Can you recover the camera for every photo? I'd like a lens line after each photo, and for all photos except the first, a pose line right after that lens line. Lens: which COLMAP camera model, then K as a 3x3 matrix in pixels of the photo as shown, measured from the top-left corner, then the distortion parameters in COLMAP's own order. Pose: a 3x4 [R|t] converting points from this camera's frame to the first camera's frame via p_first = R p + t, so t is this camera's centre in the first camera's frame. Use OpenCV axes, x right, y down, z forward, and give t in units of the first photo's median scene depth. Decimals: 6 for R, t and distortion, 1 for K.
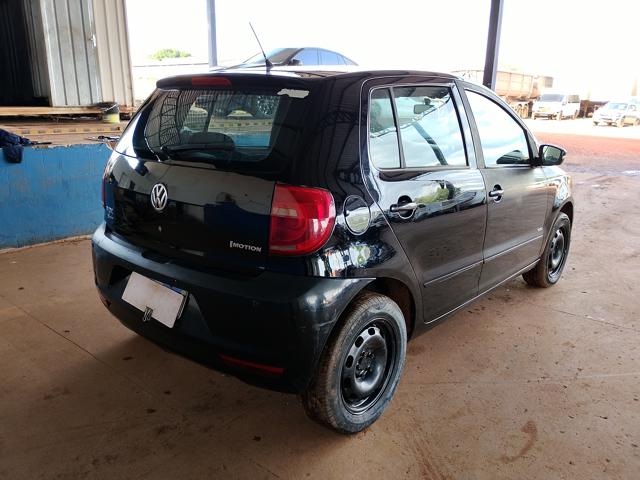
lens RADIAL K [[540.4, 0, 320.0], [0, 540.4, 240.0], [0, 0, 1]] dist [0.004610, -0.017870]
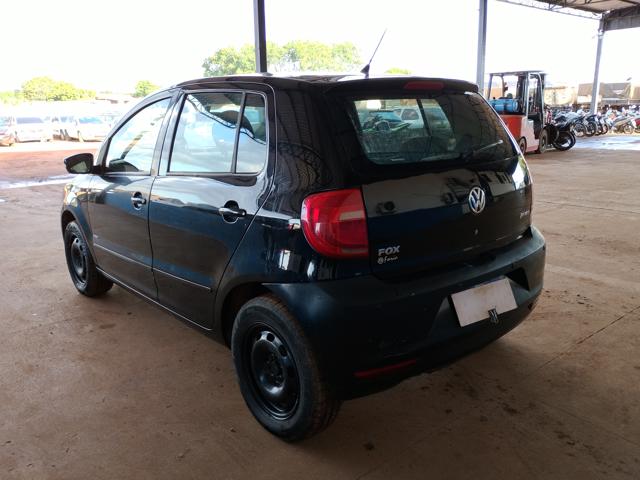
lens RADIAL K [[540.4, 0, 320.0], [0, 540.4, 240.0], [0, 0, 1]] dist [0.004610, -0.017870]
pose [[0.169341, -0.264324, 0.949451, -1.256449], [0.276387, 0.937443, 0.211685, -0.288705], [-0.946009, 0.226569, 0.231803, 1.013303]]
